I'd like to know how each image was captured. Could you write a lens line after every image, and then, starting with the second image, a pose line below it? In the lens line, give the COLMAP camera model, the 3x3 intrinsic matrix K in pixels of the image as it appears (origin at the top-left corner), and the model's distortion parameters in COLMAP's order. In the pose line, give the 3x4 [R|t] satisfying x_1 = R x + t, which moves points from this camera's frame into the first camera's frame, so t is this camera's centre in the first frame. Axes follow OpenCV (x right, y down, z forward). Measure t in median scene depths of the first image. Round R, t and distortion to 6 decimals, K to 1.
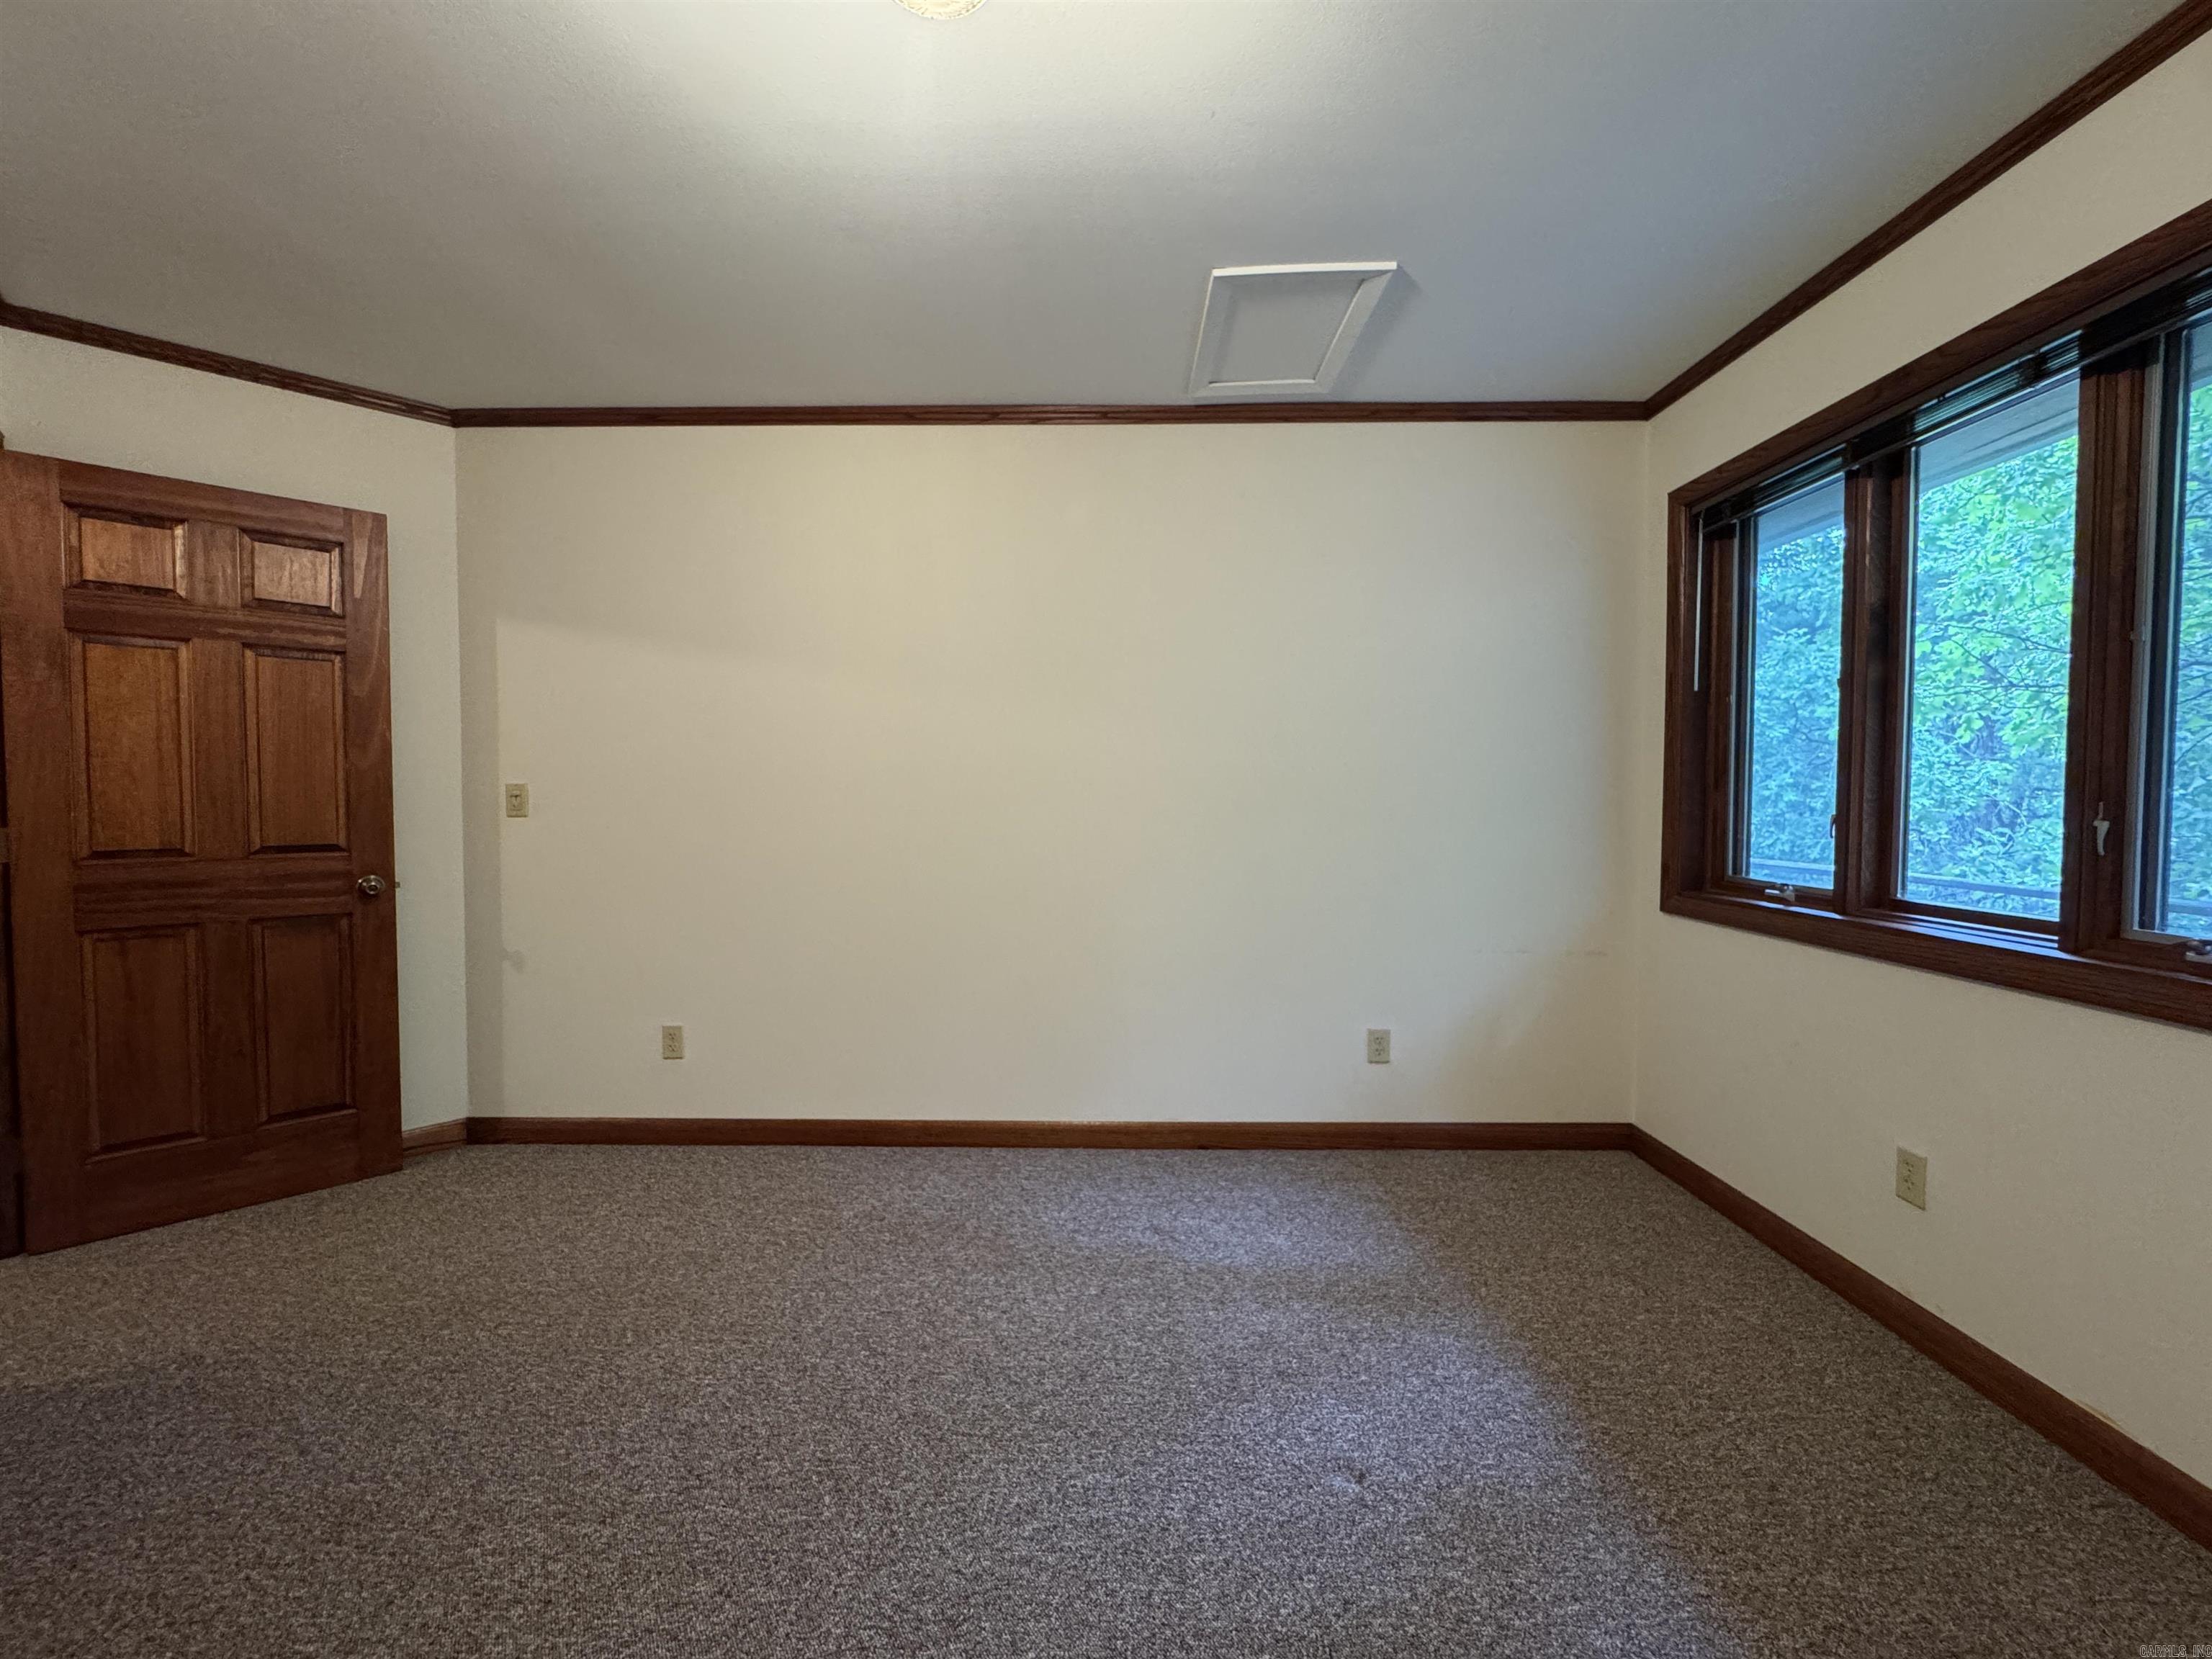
lens RADIAL K [[884.1, 0, 1107.5], [0, 884.1, 838.6], [0, 0, 1]] dist [-0.003723, 0.000597]
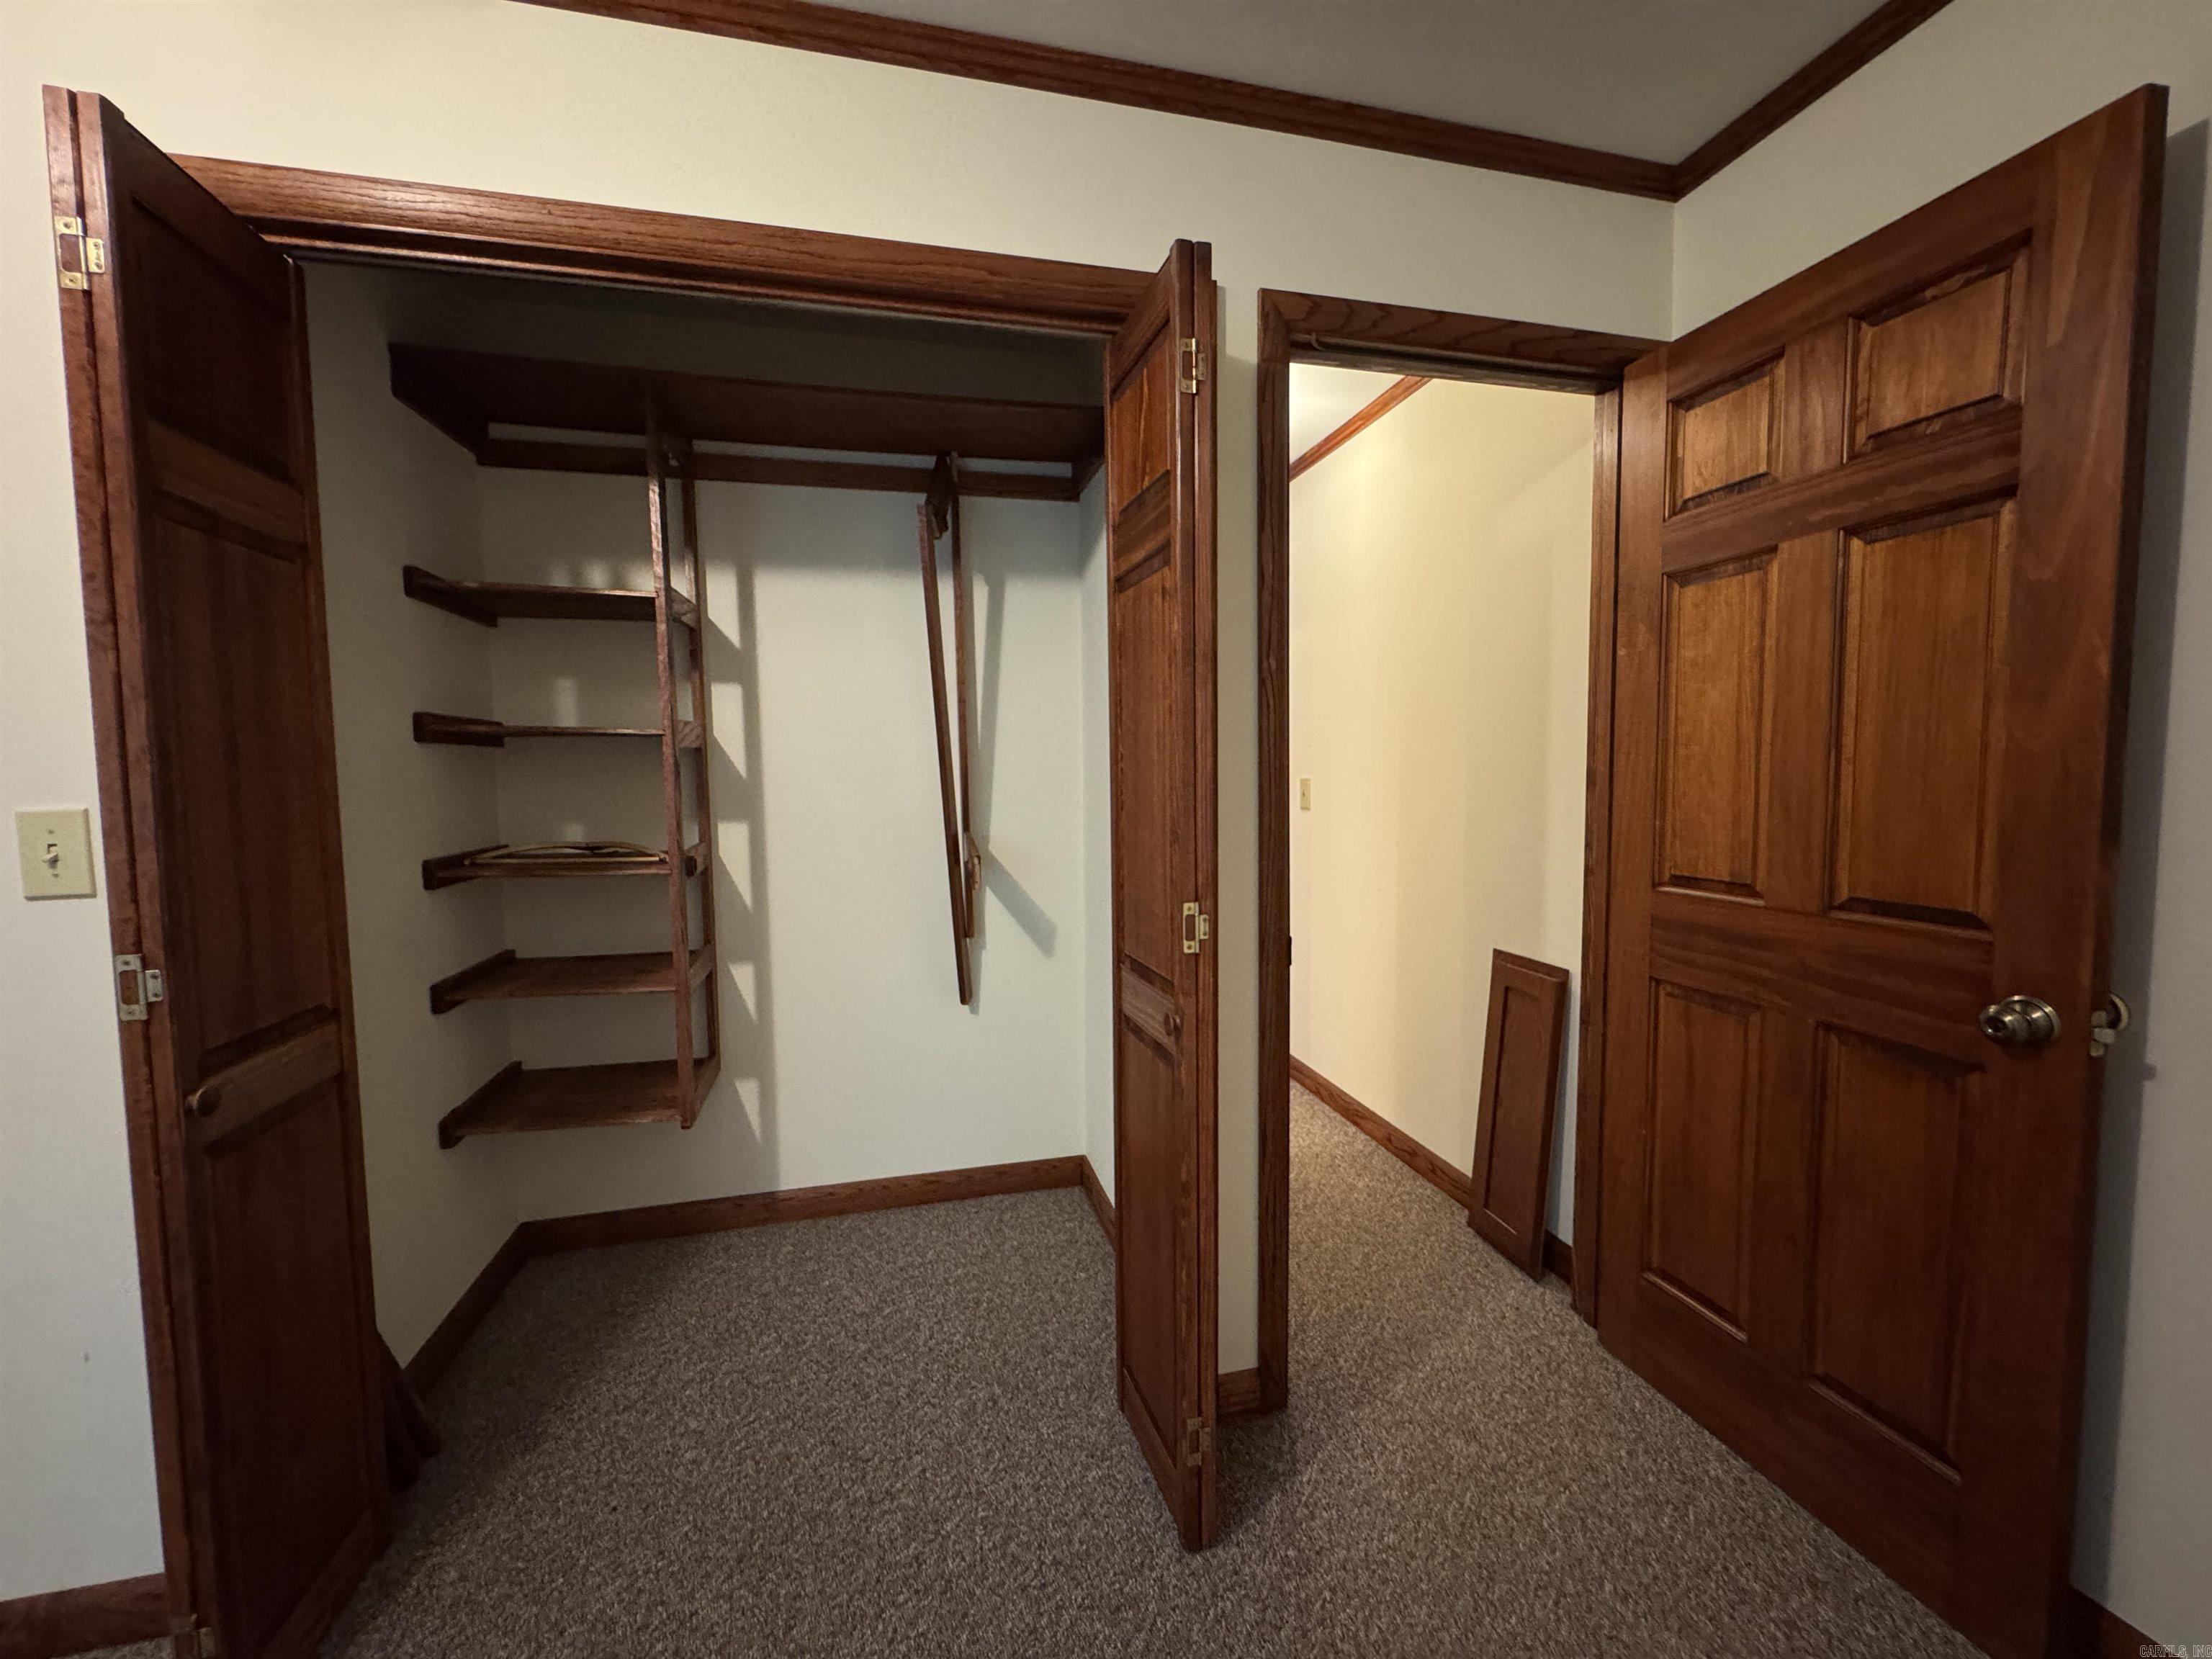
lens RADIAL K [[884.1, 0, 1105.0], [0, 884.1, 825.1], [0, 0, 1]] dist [-0.003723, 0.000597]
pose [[-0.502776, 0.057007, -0.862535, -0.265471], [-0.033368, 0.995799, 0.085265, -0.069518], [0.863773, 0.071650, -0.498762, 0.901988]]
